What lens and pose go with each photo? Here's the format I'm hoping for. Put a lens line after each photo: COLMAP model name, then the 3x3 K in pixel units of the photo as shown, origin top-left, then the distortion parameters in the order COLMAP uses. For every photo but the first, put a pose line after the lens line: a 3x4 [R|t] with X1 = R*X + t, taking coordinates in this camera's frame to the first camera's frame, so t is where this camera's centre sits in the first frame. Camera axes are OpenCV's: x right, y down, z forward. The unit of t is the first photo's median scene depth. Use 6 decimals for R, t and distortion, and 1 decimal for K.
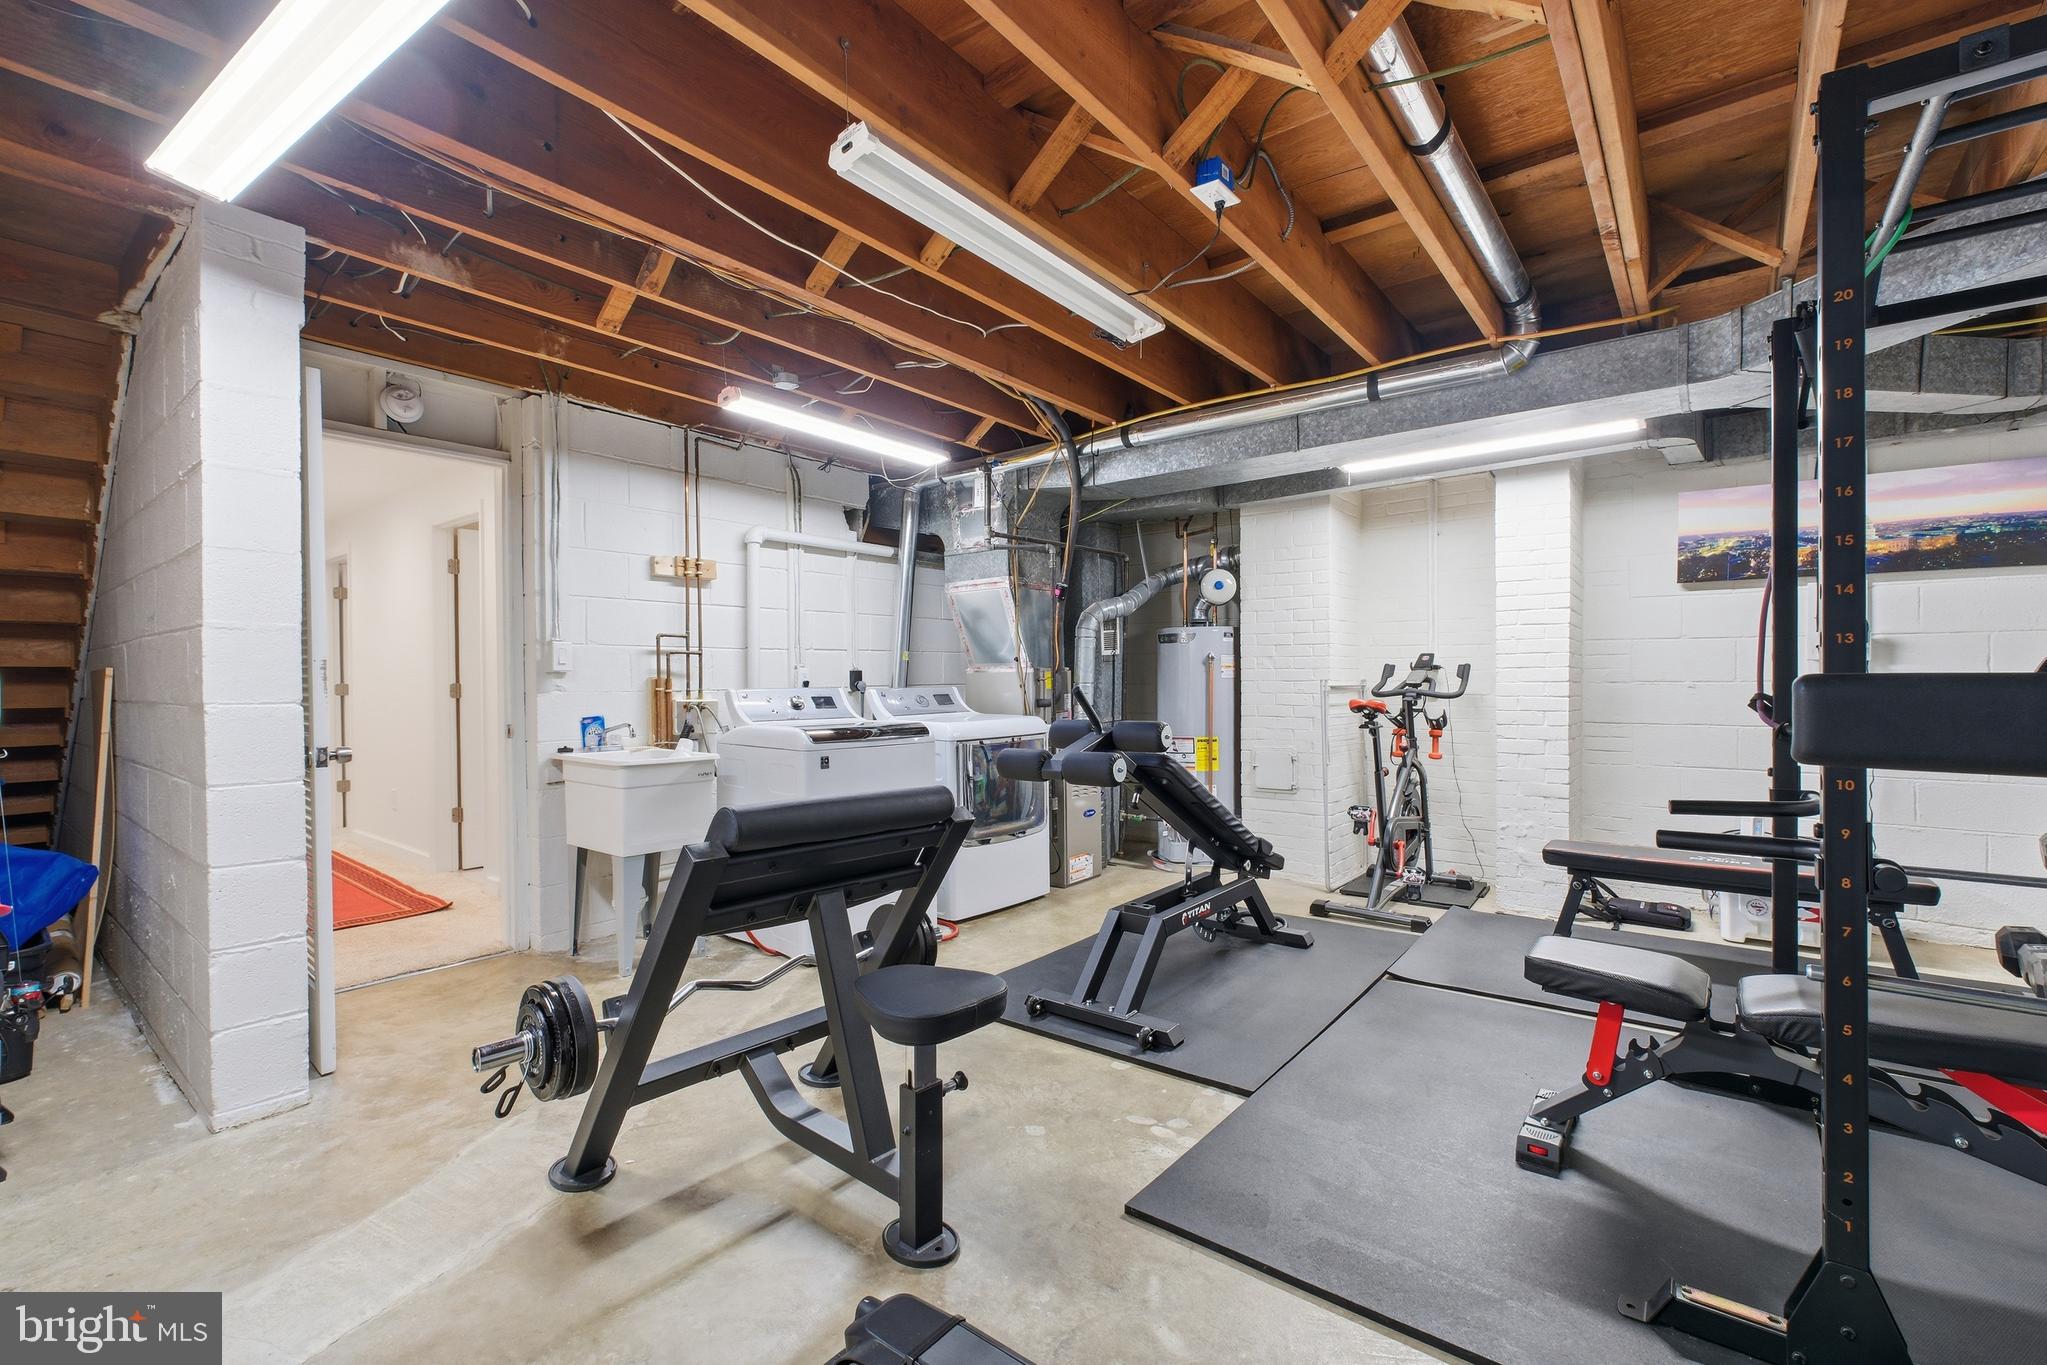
lens RADIAL K [[876.7, 0, 1029.7], [0, 876.7, 681.7], [0, 0, 1]] dist [-0.001462, 0.000898]
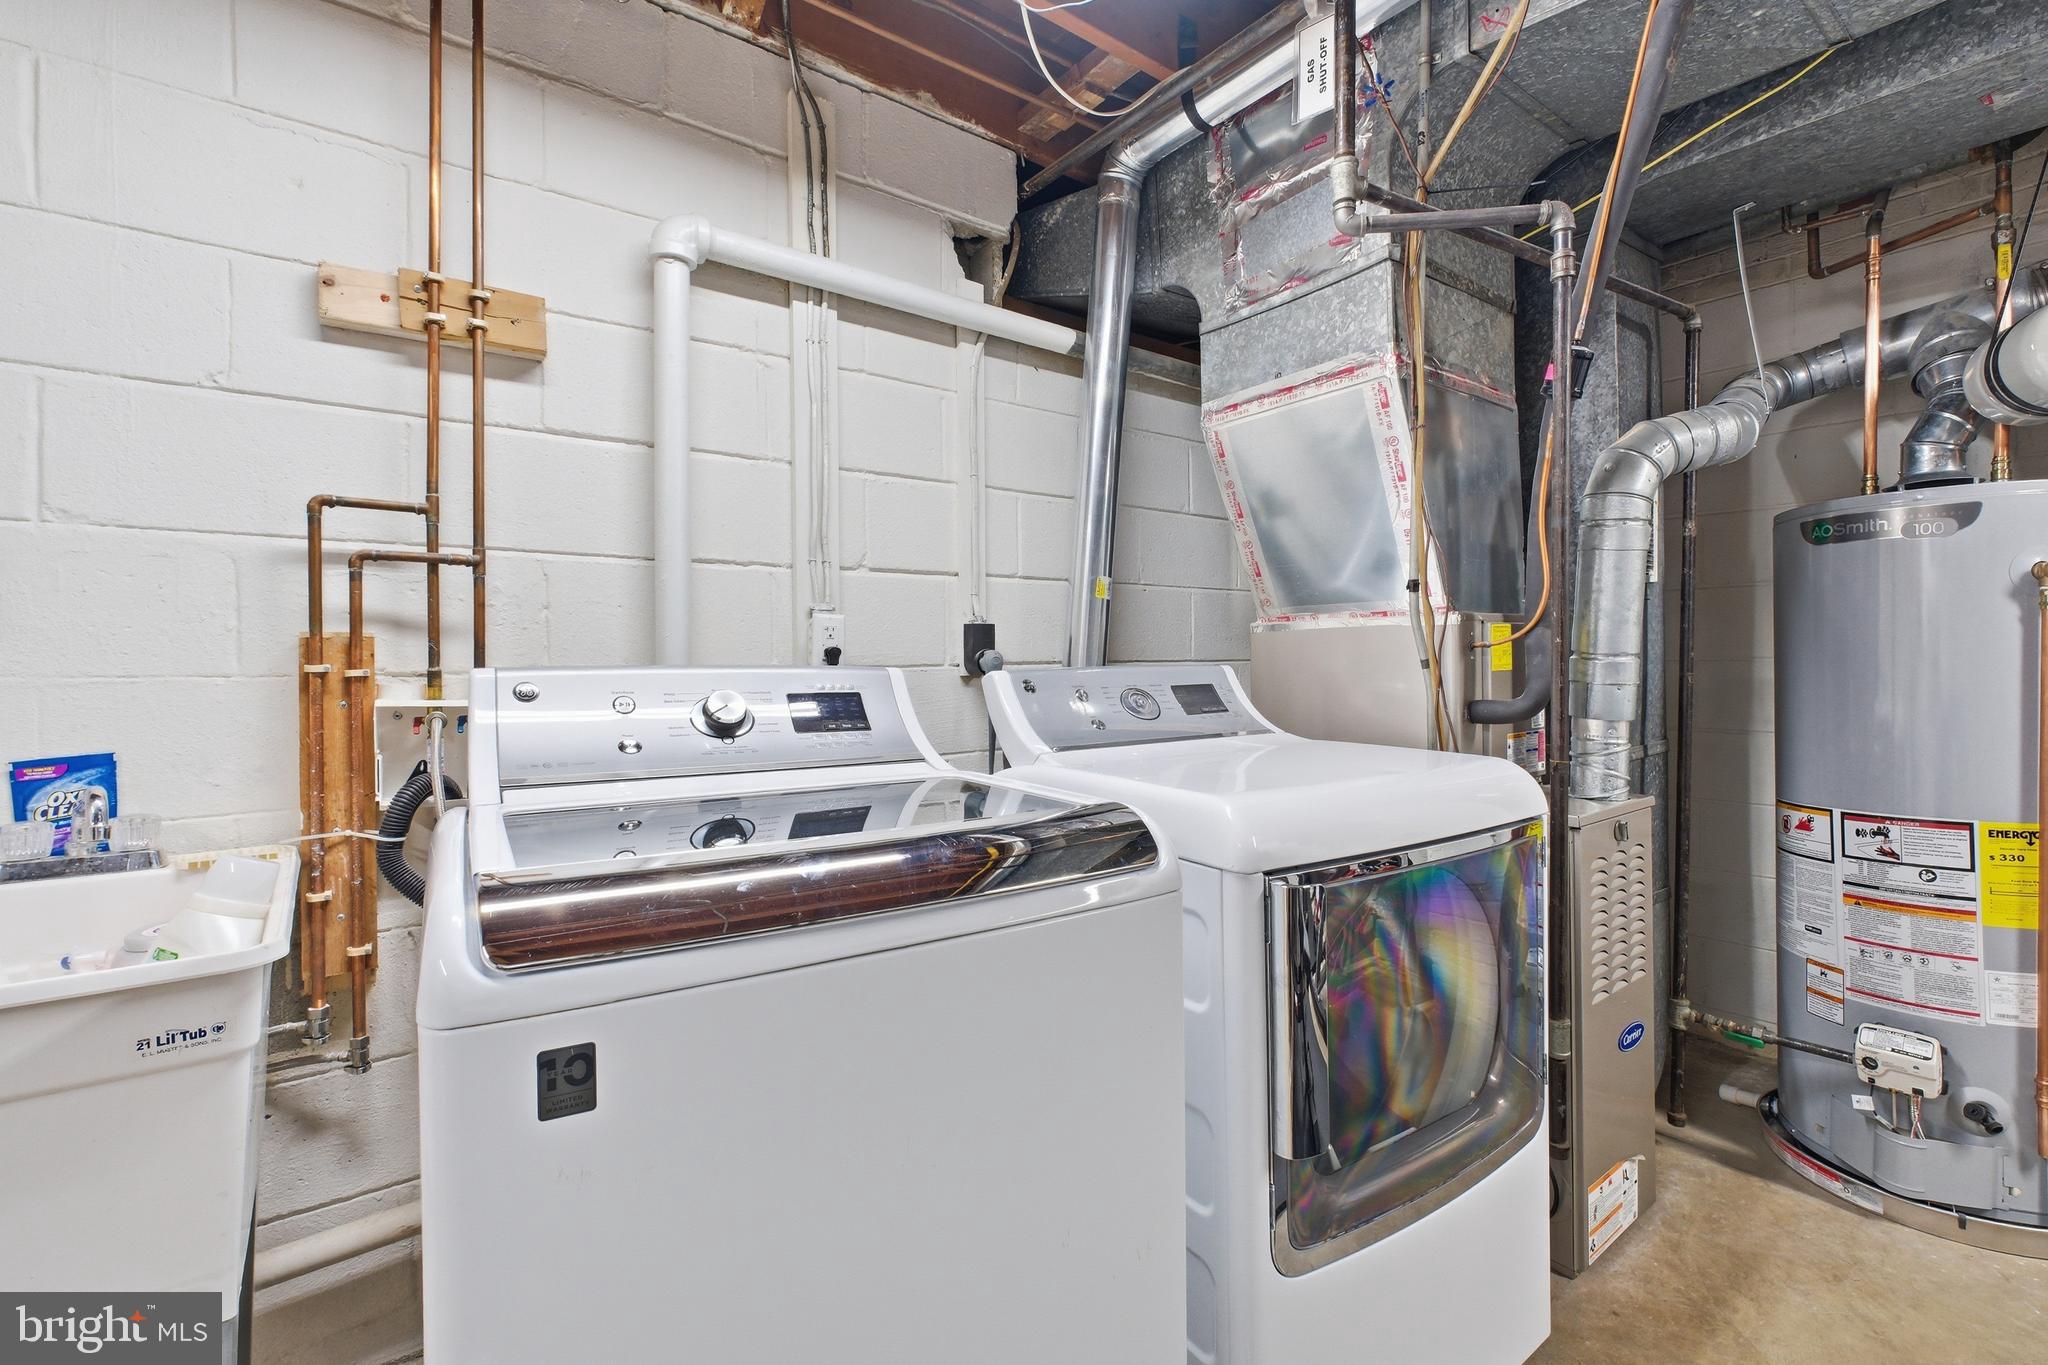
lens RADIAL K [[937.4, 0, 1032.8], [0, 937.4, 667.9], [0, 0, 1]] dist [-0.000907, 0.000011]
pose [[0.968659, 0.002939, -0.248377, -0.070978], [-0.001732, 0.999986, 0.005078, 0.005407], [0.248389, -0.004488, 0.968650, 0.623121]]
